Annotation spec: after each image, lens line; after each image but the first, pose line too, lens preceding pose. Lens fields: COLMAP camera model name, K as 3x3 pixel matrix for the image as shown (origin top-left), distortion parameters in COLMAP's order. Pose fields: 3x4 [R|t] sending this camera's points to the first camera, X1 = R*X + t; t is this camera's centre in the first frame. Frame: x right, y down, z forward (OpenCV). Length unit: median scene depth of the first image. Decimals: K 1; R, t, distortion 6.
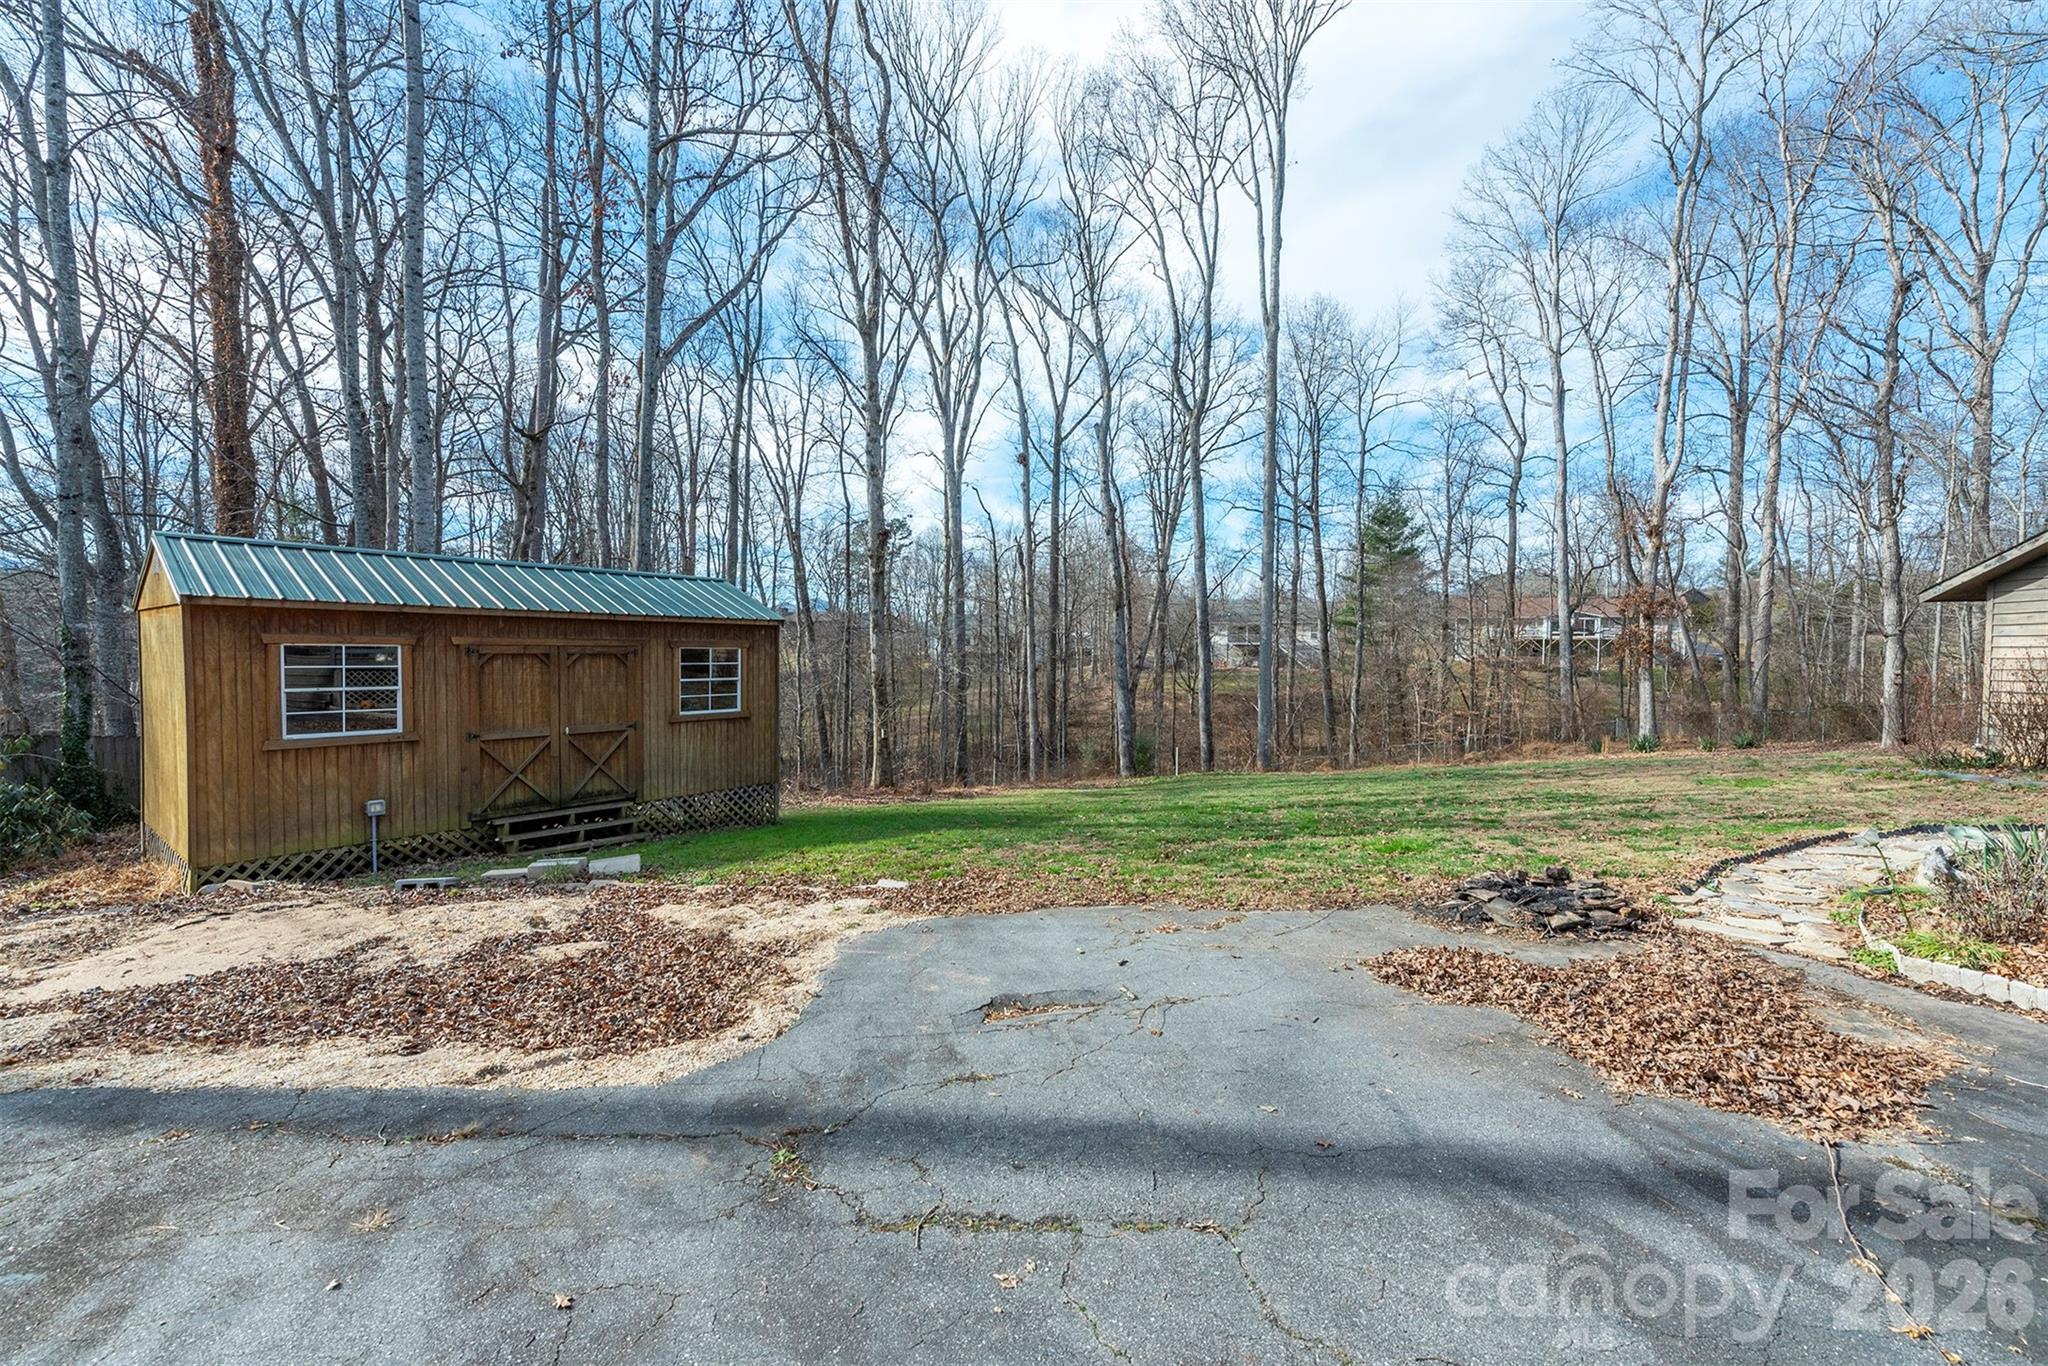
lens RADIAL K [[798.4, 0, 1022.7], [0, 798.4, 682.7], [0, 0, 1]] dist [0.000797, -0.000432]
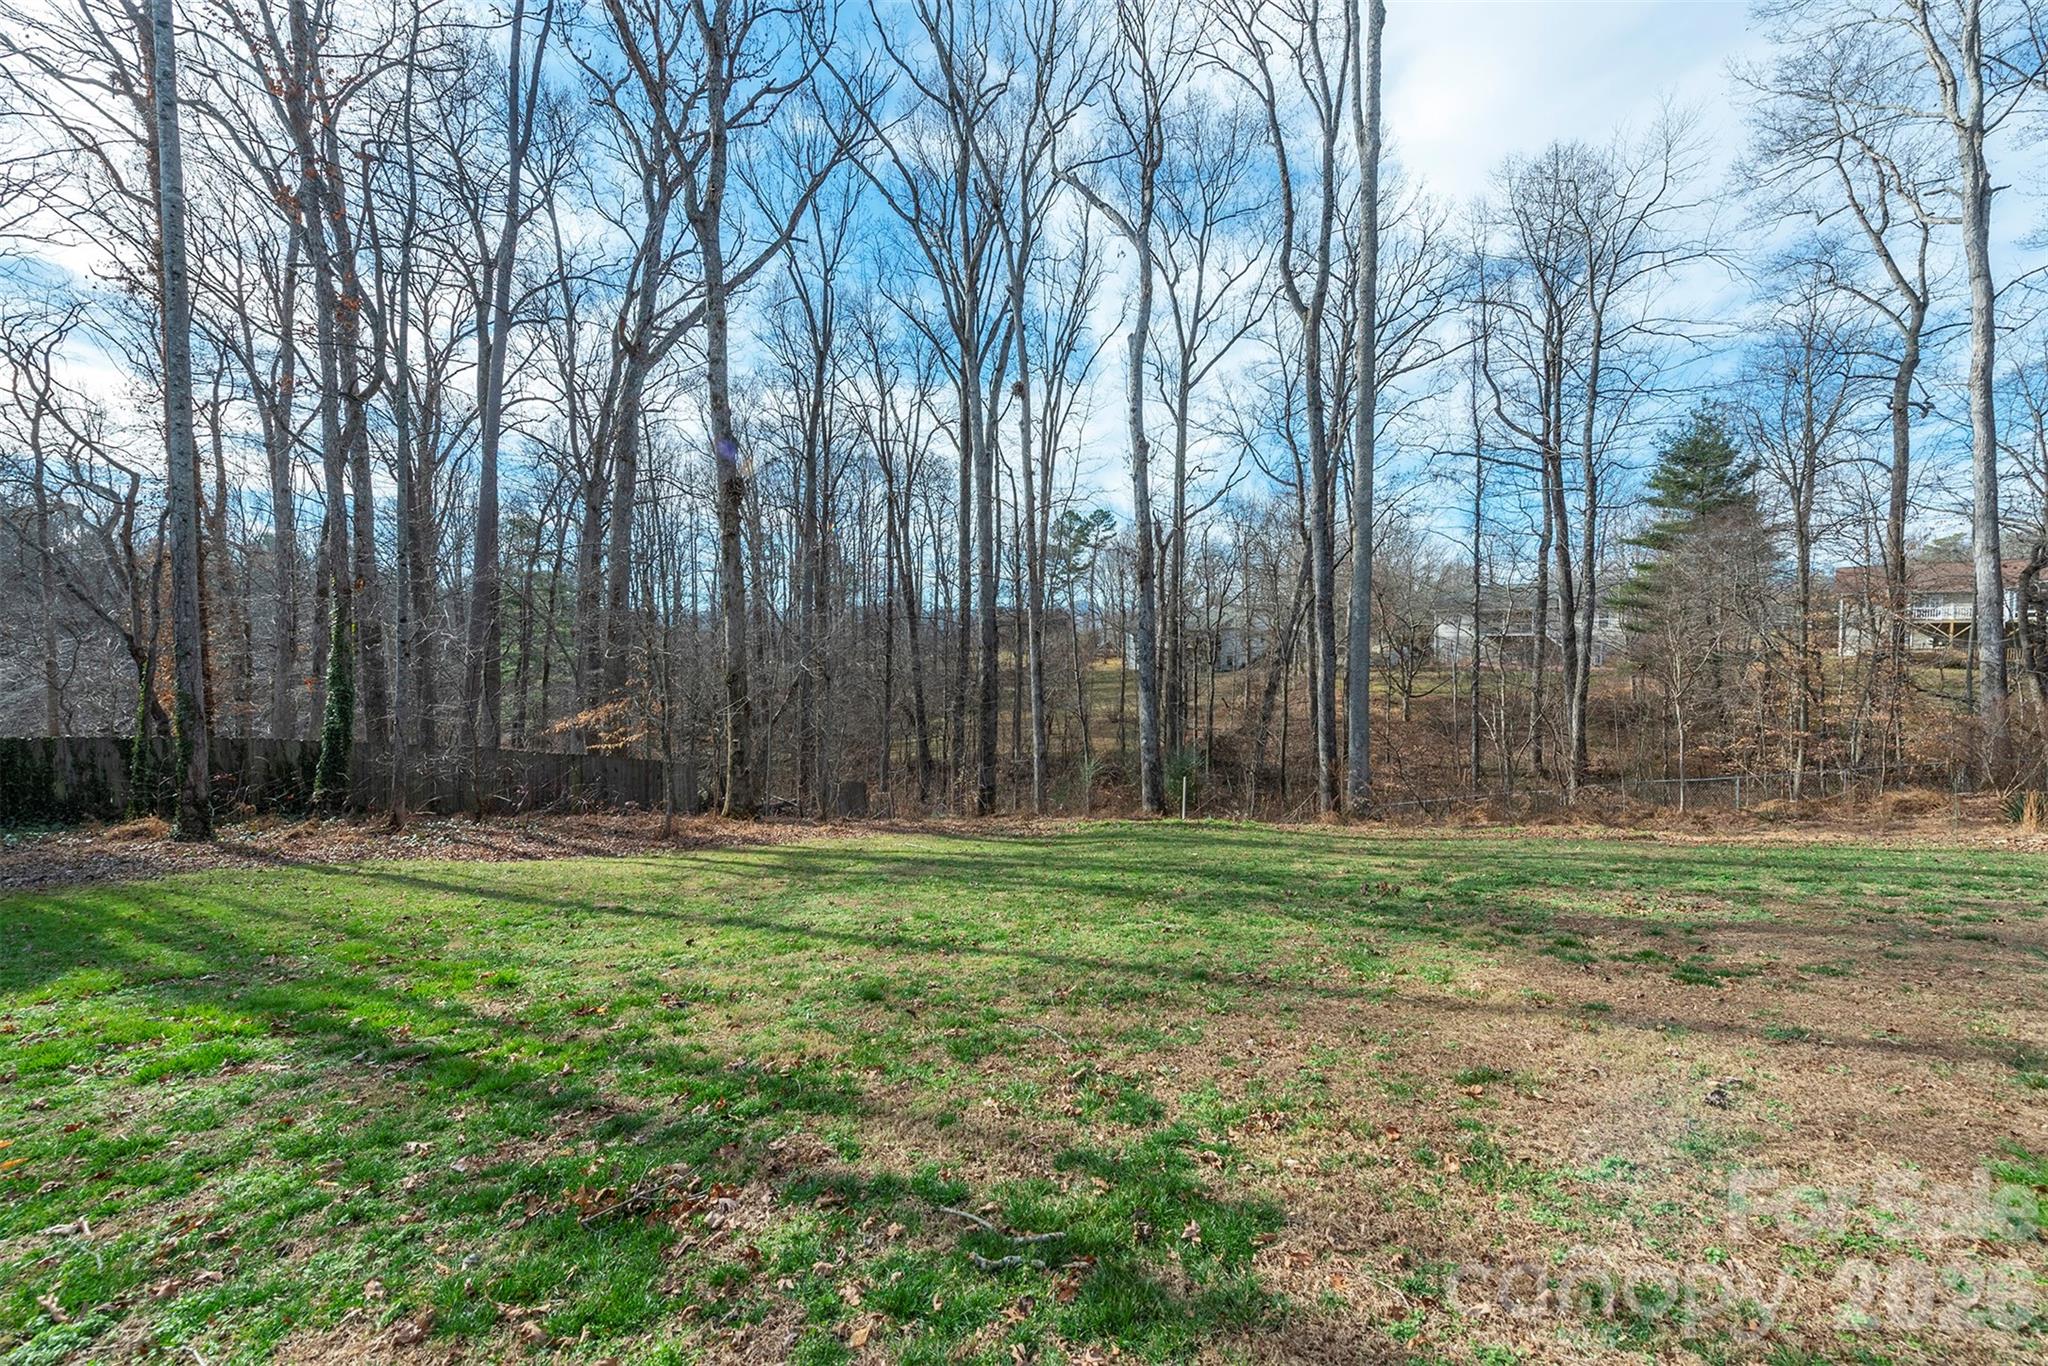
lens RADIAL K [[798.4, 0, 1024.9], [0, 798.4, 686.0], [0, 0, 1]] dist [0.000797, -0.000432]
pose [[0.947657, 0.001142, -0.319289, 0.153640], [0.000692, 0.999984, 0.005630, -0.002061], [0.319290, -0.005557, 0.947641, 0.169056]]
